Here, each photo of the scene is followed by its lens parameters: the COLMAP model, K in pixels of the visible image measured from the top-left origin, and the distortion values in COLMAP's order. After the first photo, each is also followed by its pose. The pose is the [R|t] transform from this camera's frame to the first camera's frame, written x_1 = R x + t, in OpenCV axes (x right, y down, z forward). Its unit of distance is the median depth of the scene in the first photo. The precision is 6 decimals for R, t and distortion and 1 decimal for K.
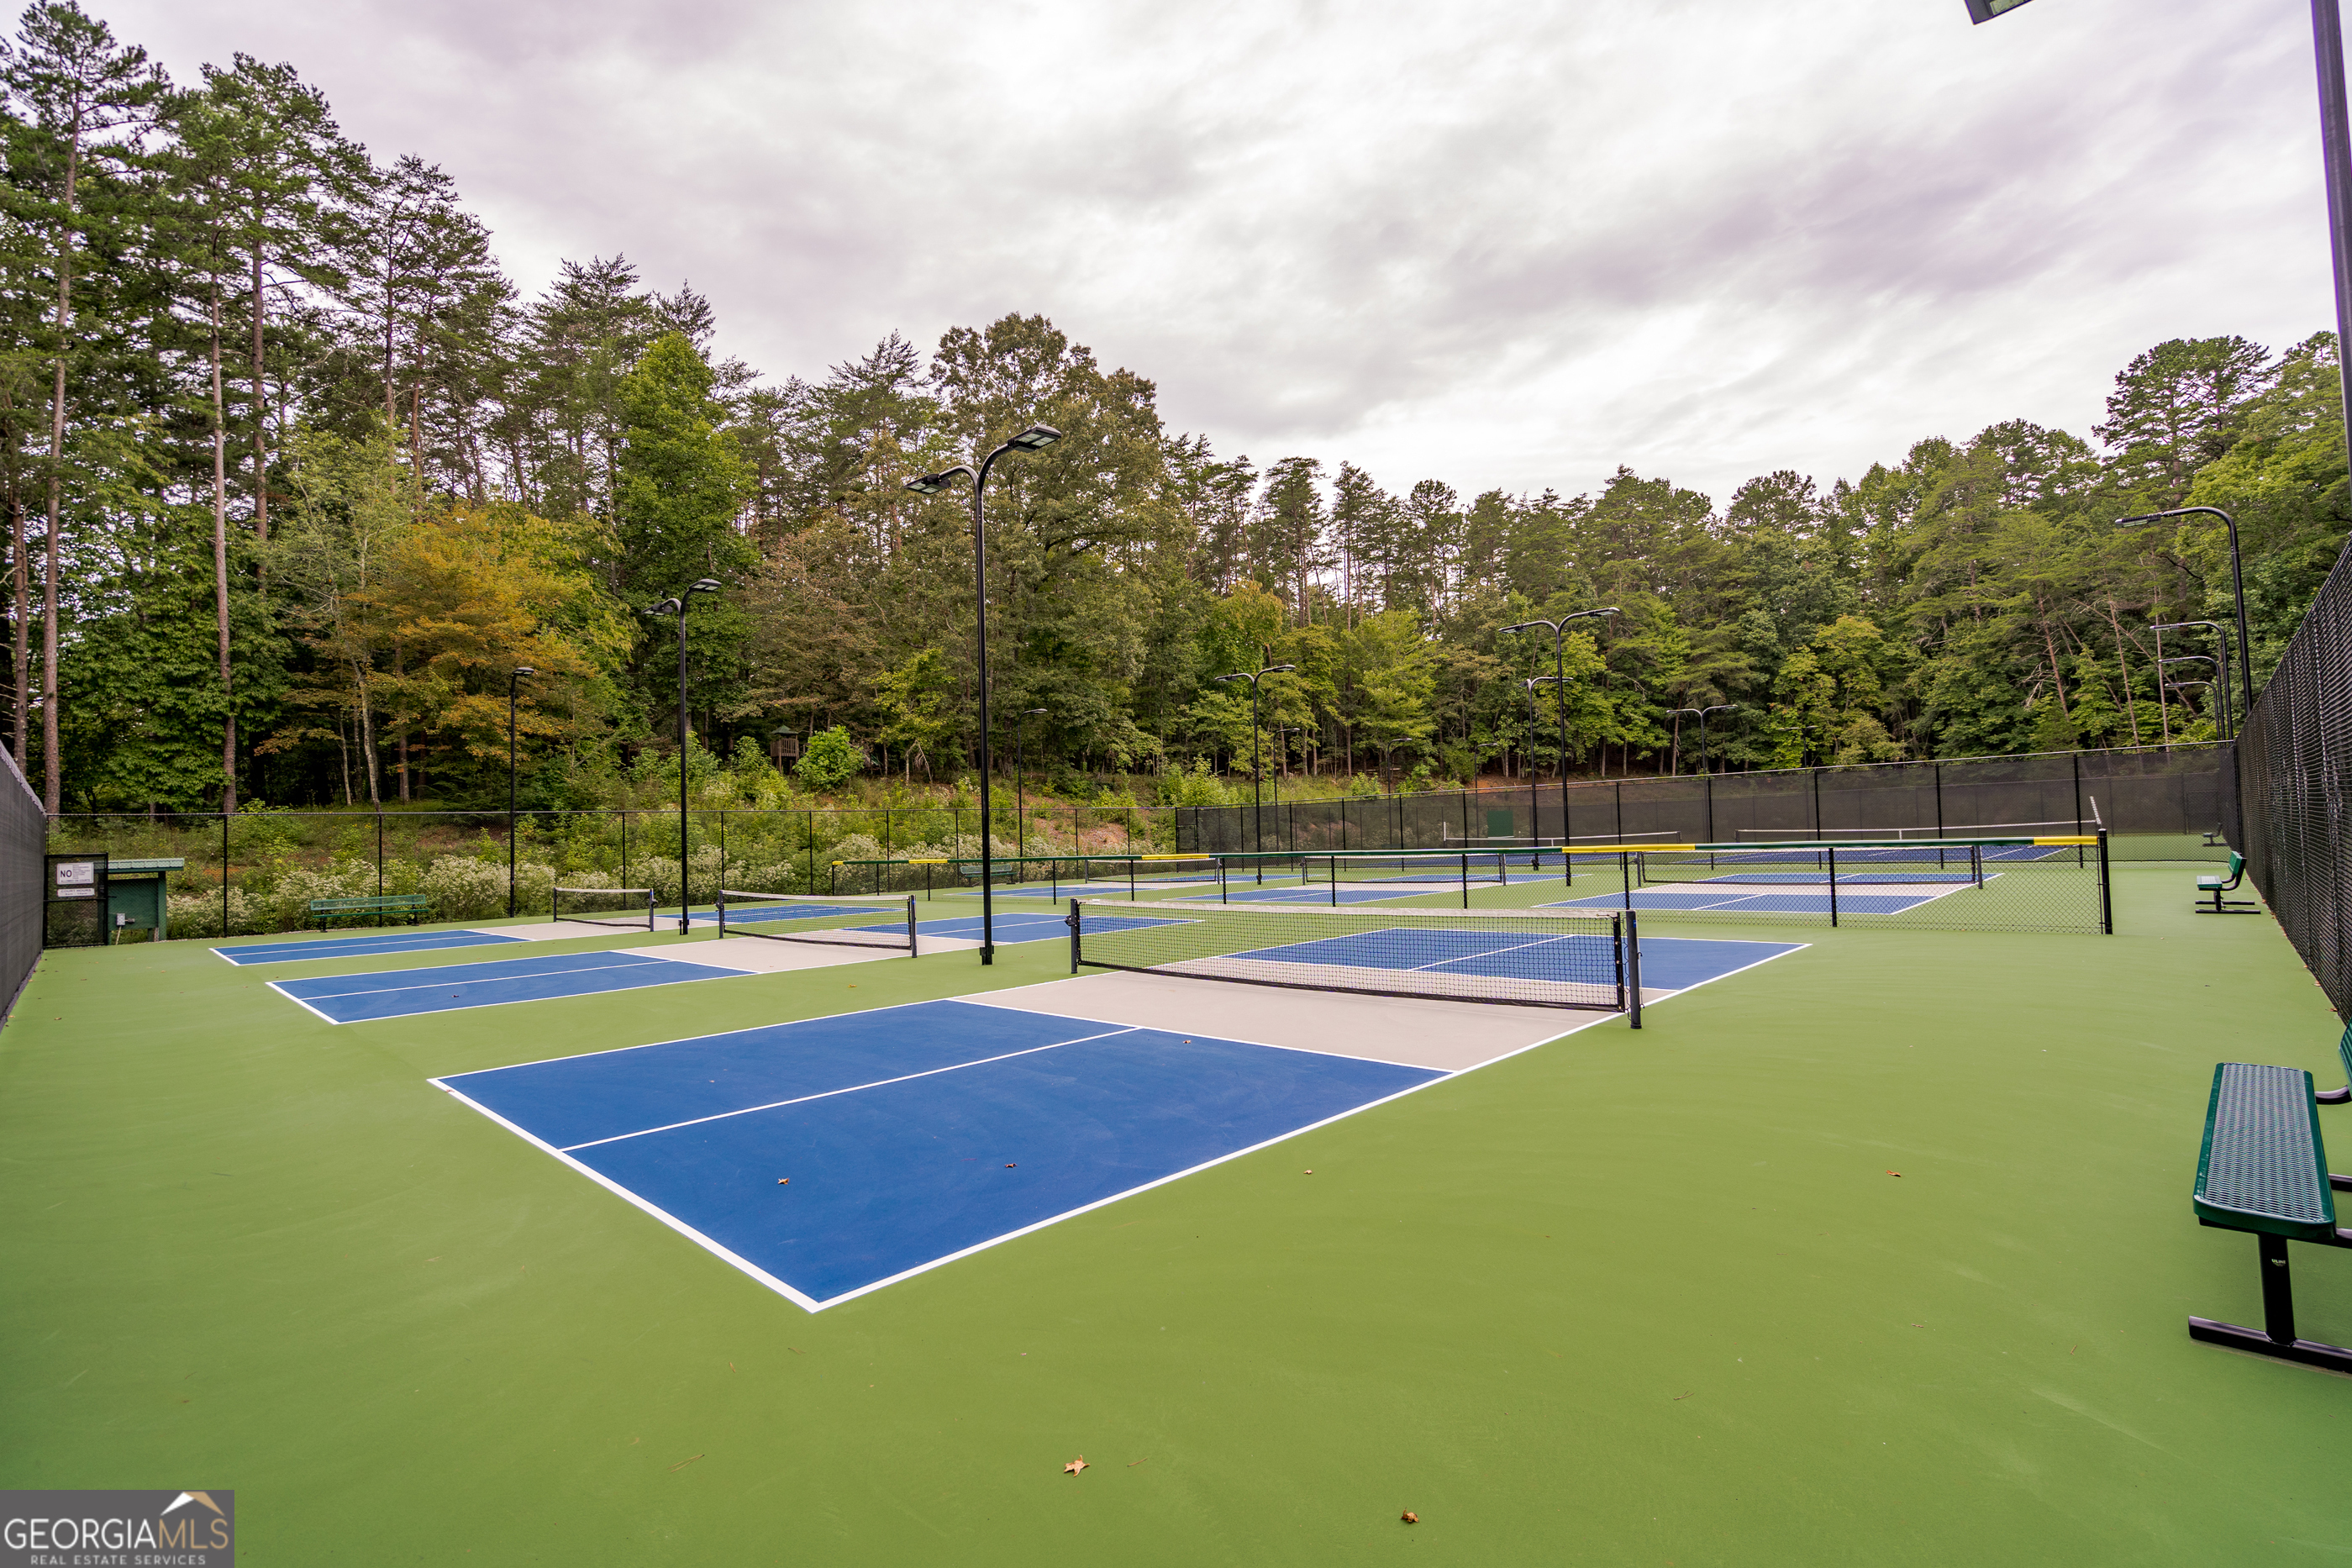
lens RADIAL K [[1074.7, 0, 1174.8], [0, 1074.7, 800.3], [0, 0, 1]] dist [0.022829, -0.000037]
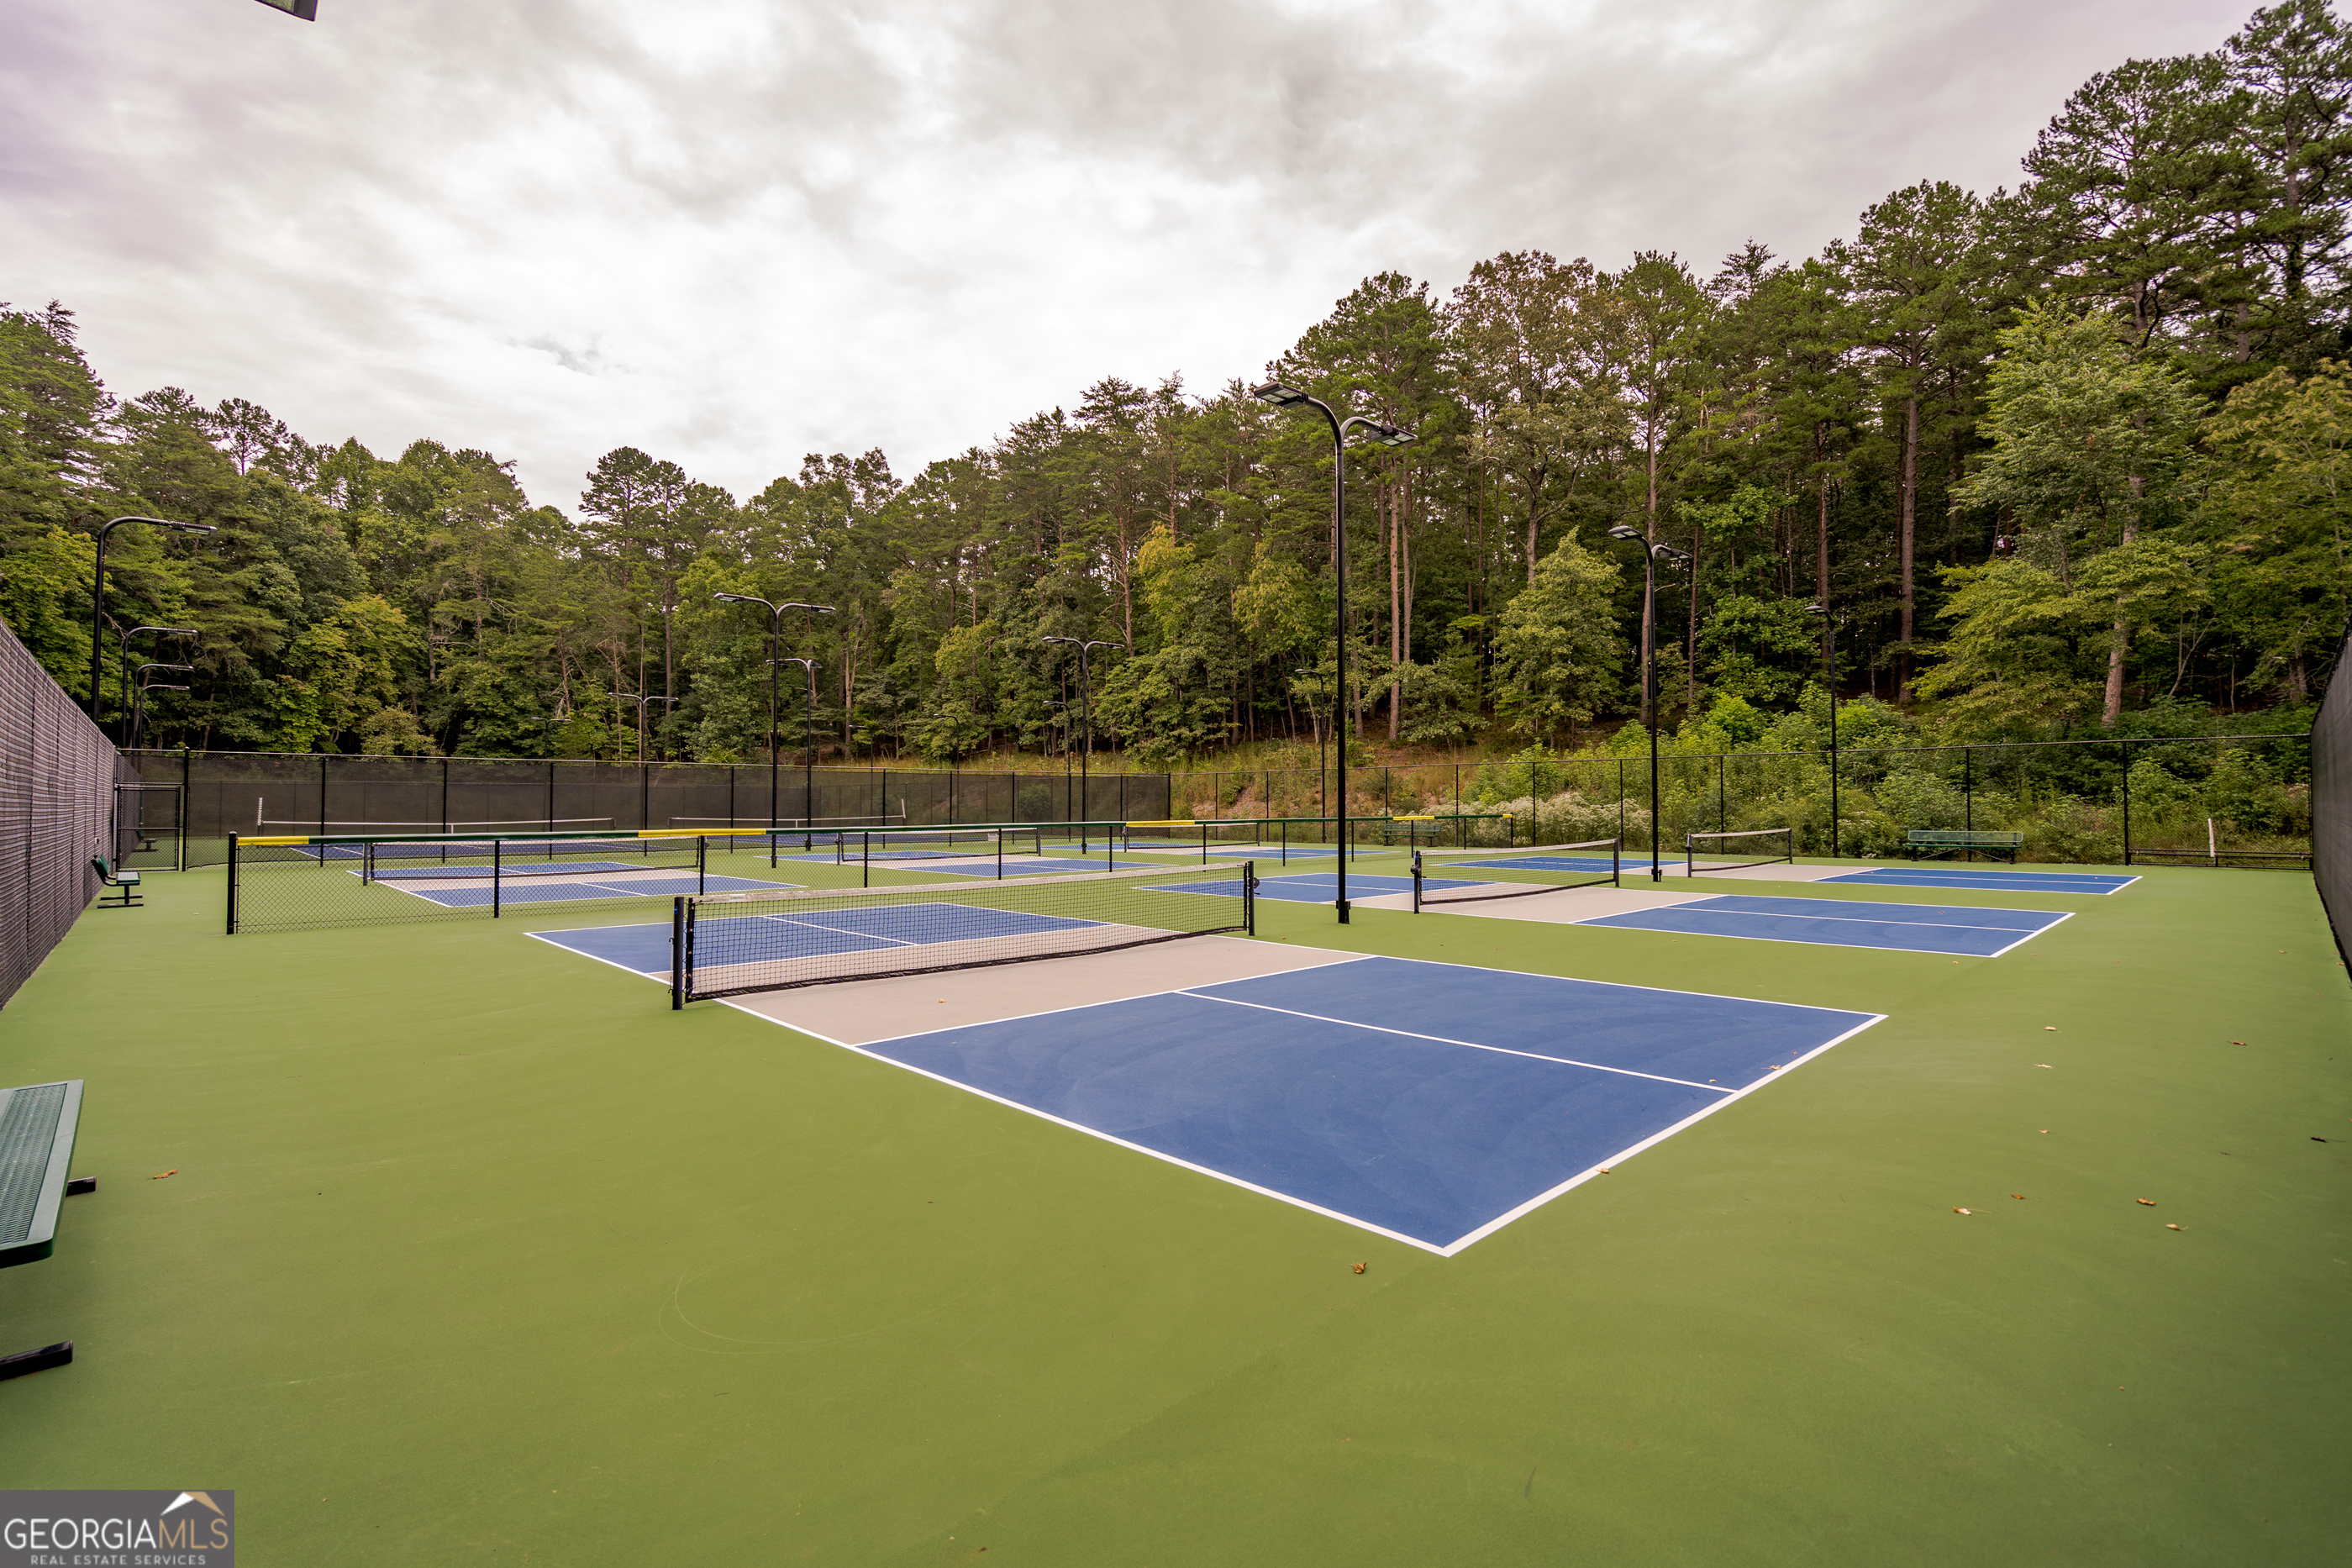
lens RADIAL K [[1074.7, 0, 1174.8], [0, 1074.7, 800.3], [0, 0, 1]] dist [0.022829, -0.000037]
pose [[0.023290, 0.038208, 0.998998, -0.331296], [-0.031246, 0.998809, -0.037472, 0.022168], [-0.999240, -0.030342, 0.024456, 0.311423]]
